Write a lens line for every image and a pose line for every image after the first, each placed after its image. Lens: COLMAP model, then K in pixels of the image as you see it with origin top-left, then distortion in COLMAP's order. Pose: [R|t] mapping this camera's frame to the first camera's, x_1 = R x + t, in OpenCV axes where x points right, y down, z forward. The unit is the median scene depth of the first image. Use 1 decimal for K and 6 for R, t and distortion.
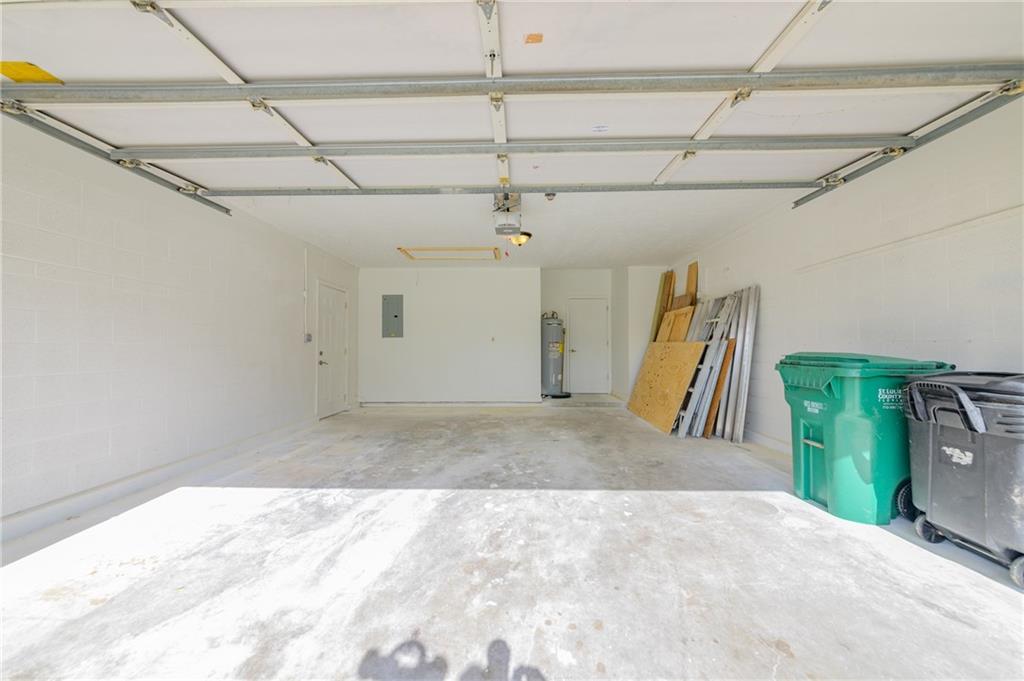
lens RADIAL K [[356.1, 0, 509.3], [0, 356.1, 340.2], [0, 0, 1]] dist [-0.006547, 0.000023]
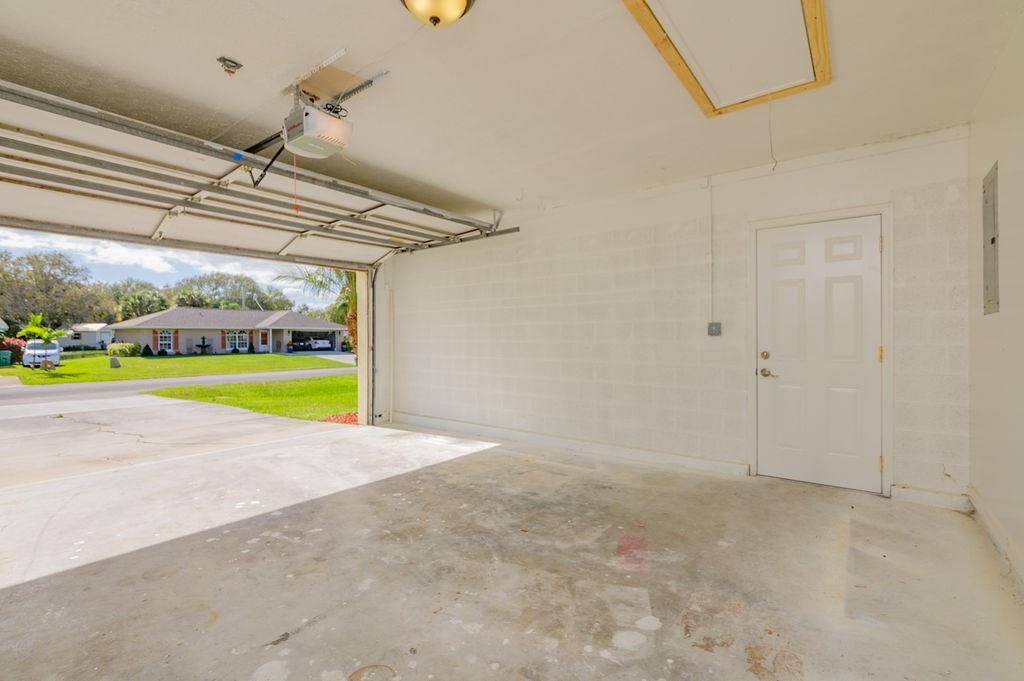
lens RADIAL K [[462.3, 0, 512.0], [0, 462.3, 340.5], [0, 0, 1]] dist [-0.000624, -0.000042]
pose [[-0.588005, 0.010950, -0.808783, 0.489881], [0.025793, 0.999654, -0.005218, 0.014257], [0.808446, -0.023929, -0.588084, 2.008622]]
